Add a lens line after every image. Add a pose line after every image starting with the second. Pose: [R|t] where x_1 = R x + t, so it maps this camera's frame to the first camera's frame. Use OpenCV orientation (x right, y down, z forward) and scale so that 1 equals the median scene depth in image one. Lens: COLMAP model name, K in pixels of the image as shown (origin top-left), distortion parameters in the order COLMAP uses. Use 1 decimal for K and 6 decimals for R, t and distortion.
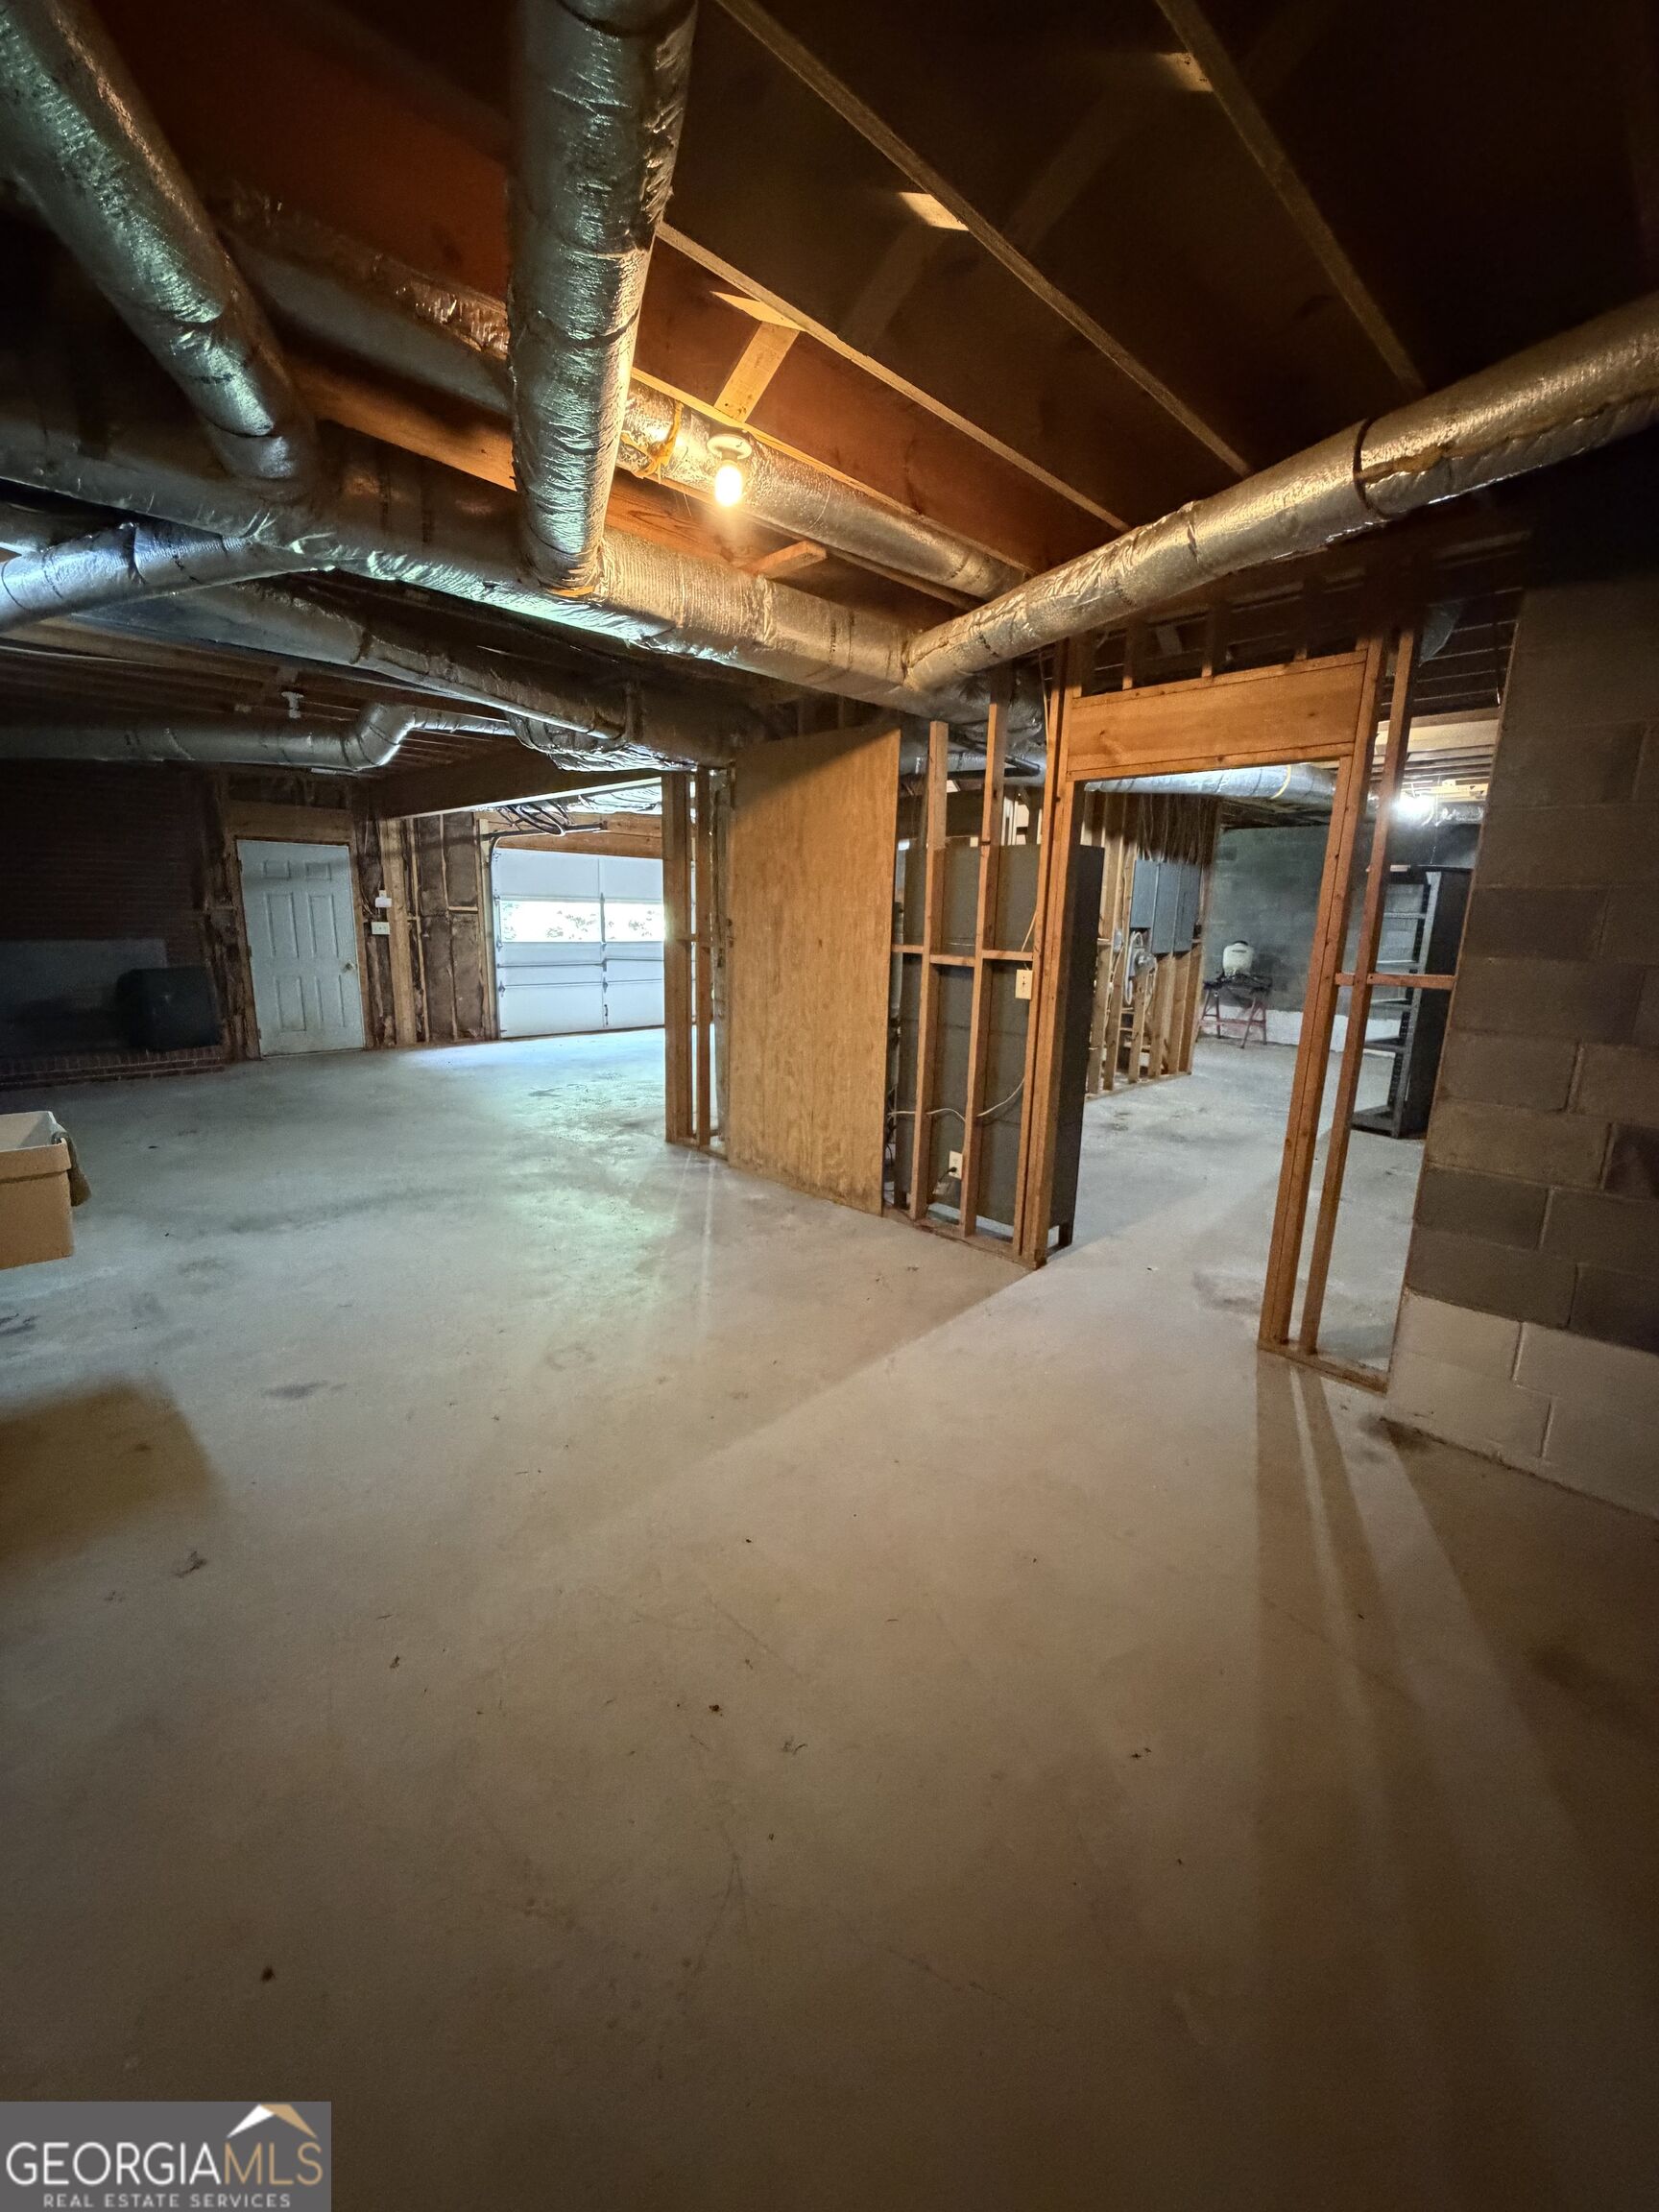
lens RADIAL K [[882.8, 0, 827.6], [0, 882.8, 1102.0], [0, 0, 1]] dist [-0.001719, -0.000196]
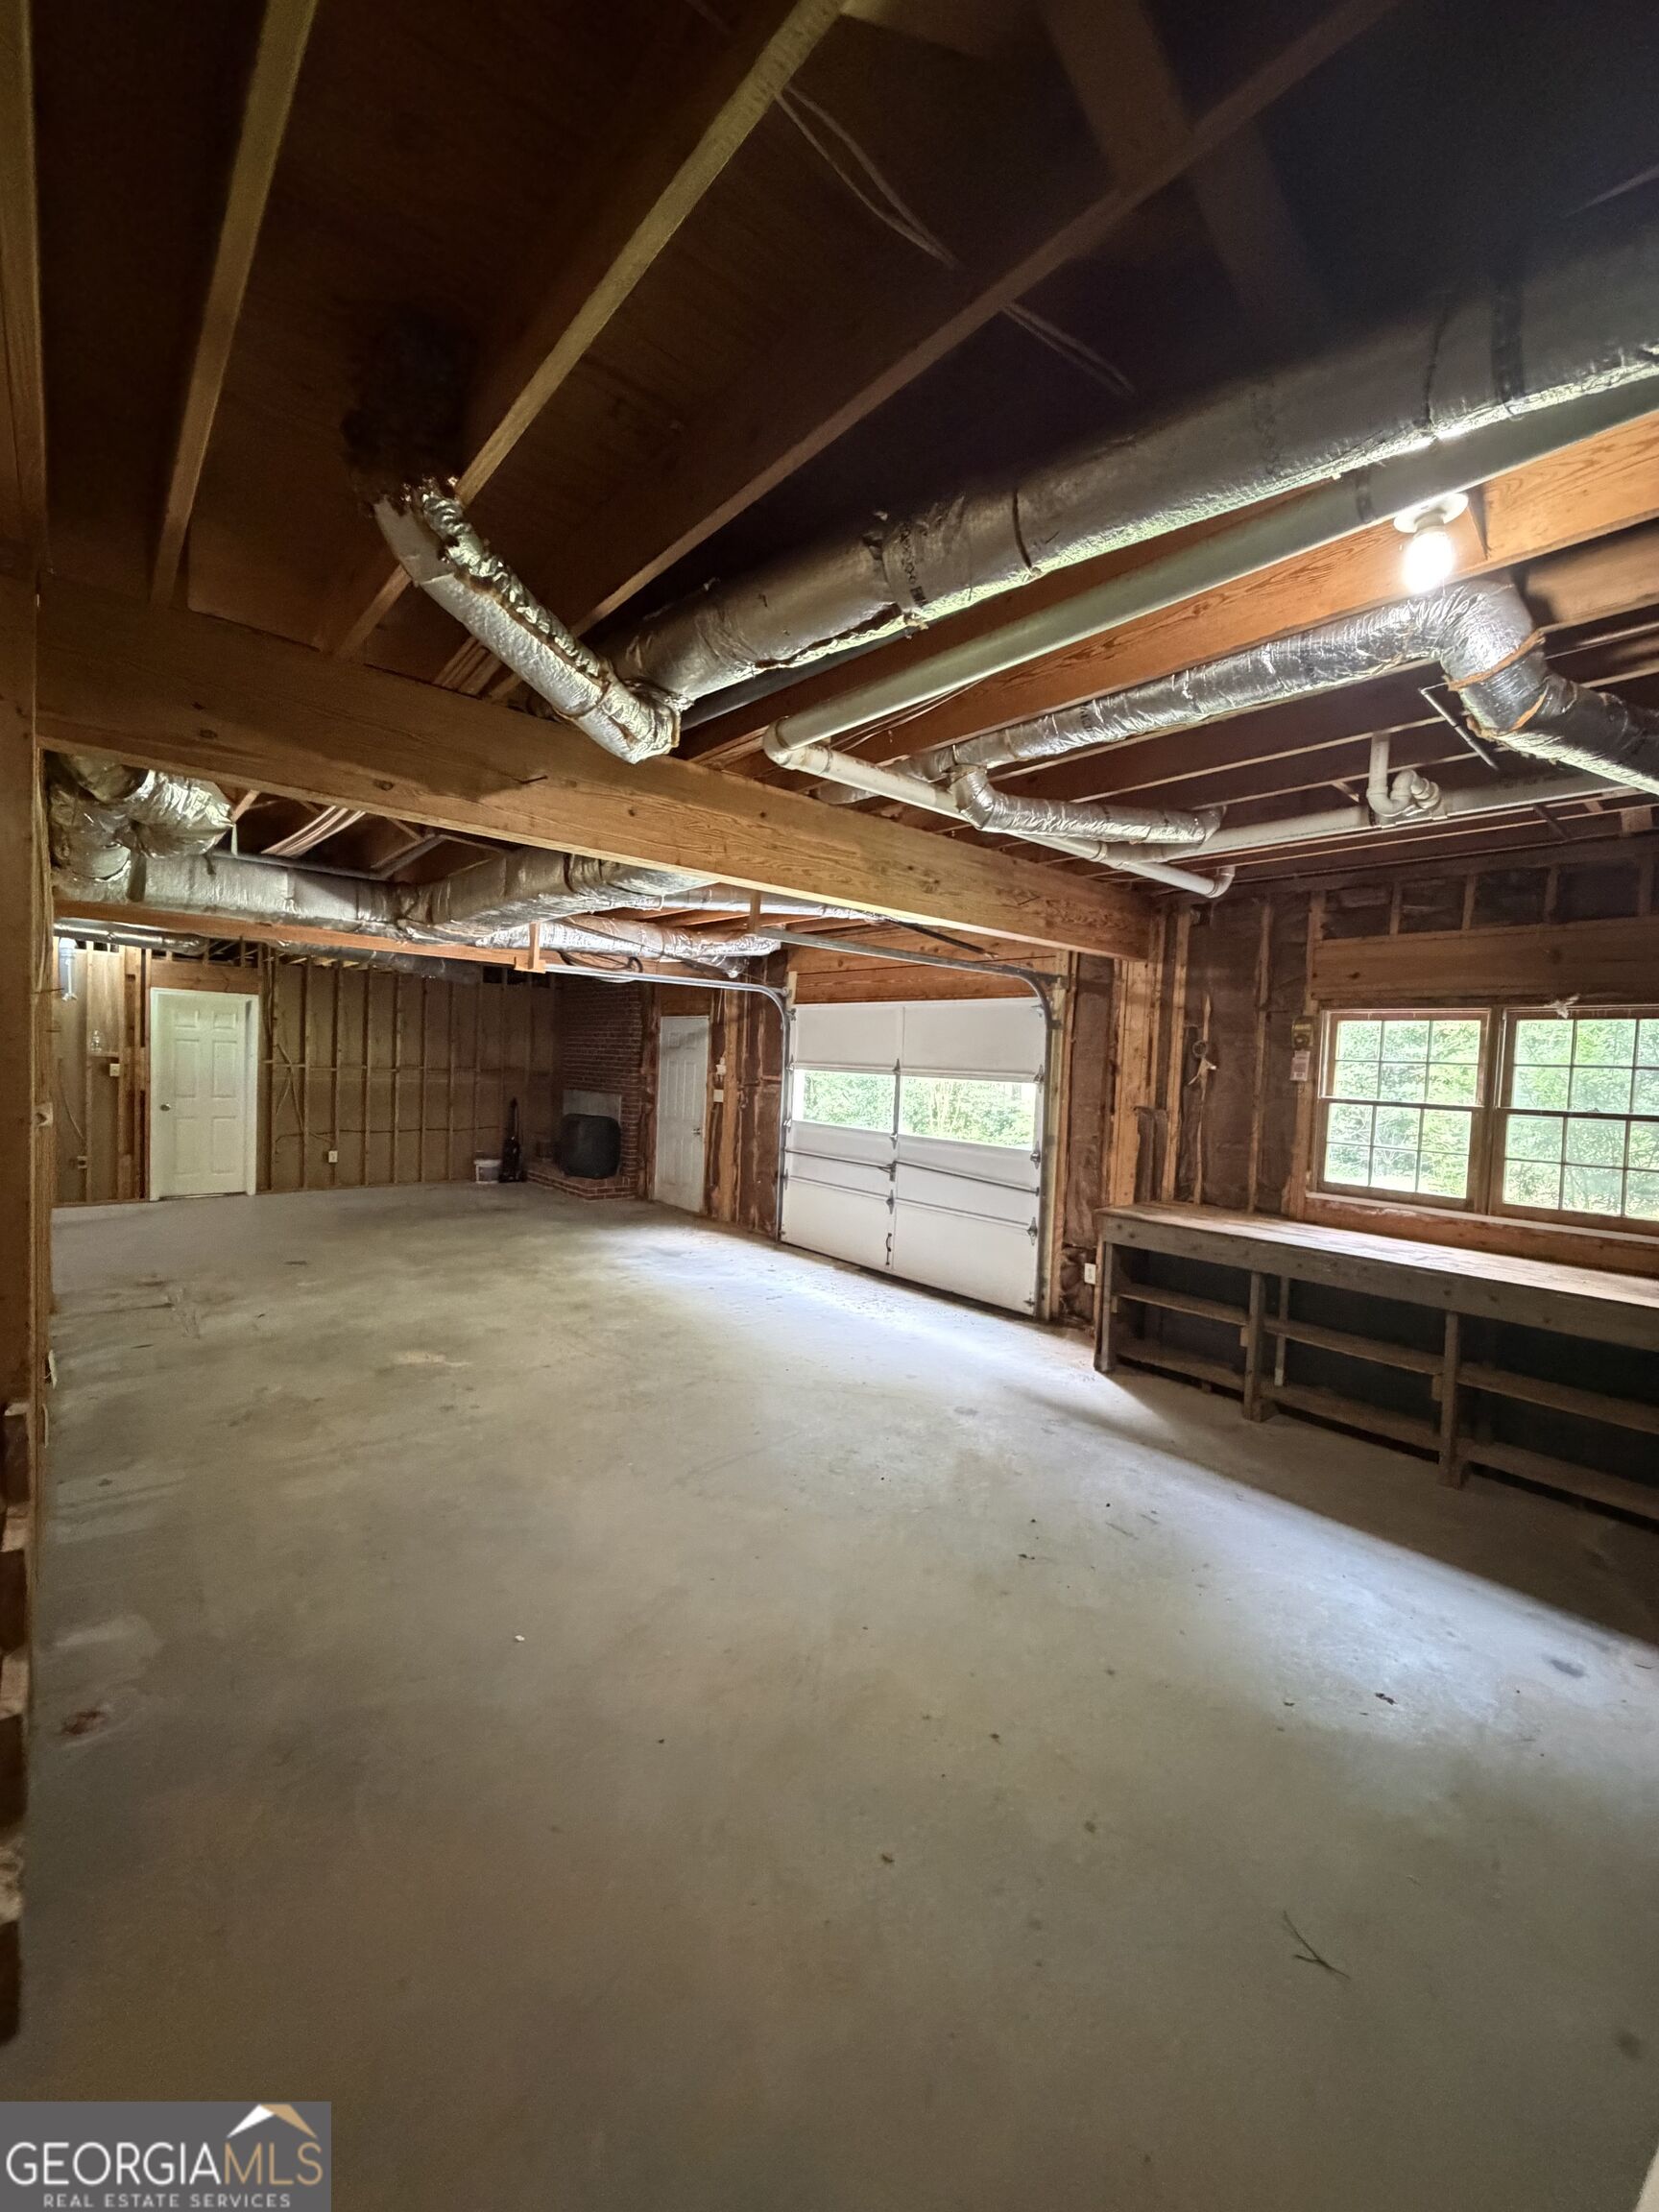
lens RADIAL K [[882.8, 0, 829.8], [0, 882.8, 1102.3], [0, 0, 1]] dist [-0.001719, -0.000196]
pose [[-0.060111, 0.022647, -0.997935, 0.419180], [-0.255791, 0.966011, 0.037330, -0.237293], [0.964861, 0.257507, -0.052275, 1.078352]]
